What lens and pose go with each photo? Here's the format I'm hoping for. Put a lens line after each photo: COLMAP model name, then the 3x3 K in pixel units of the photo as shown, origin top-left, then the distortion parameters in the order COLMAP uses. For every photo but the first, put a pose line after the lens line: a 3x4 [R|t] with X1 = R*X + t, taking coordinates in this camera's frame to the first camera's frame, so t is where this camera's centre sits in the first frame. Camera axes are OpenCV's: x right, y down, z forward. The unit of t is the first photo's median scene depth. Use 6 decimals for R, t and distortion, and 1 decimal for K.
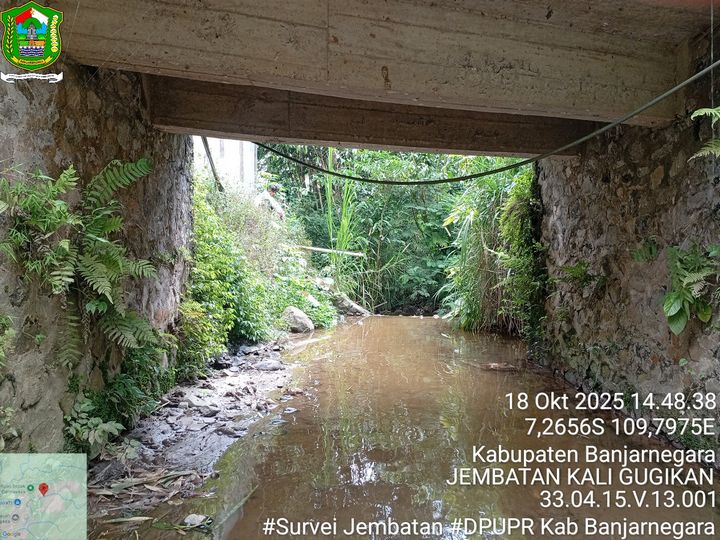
lens RADIAL K [[551.5, 0, 358.8], [0, 551.5, 274.0], [0, 0, 1]] dist [0.073966, -0.159048]
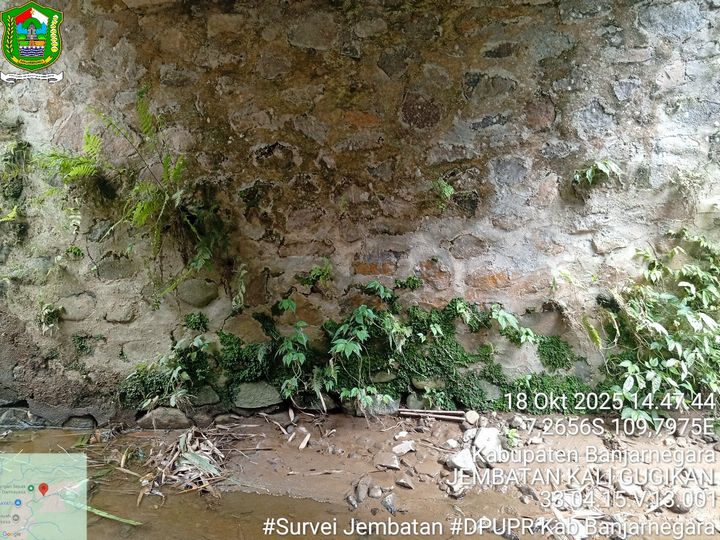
lens RADIAL K [[551.5, 0, 363.3], [0, 551.5, 261.3], [0, 0, 1]] dist [0.073966, -0.159048]
pose [[-0.235673, 0.105740, -0.966063, 0.228340], [0.013009, 0.994317, 0.105659, -0.011526], [0.971745, 0.012334, -0.235709, 0.858711]]
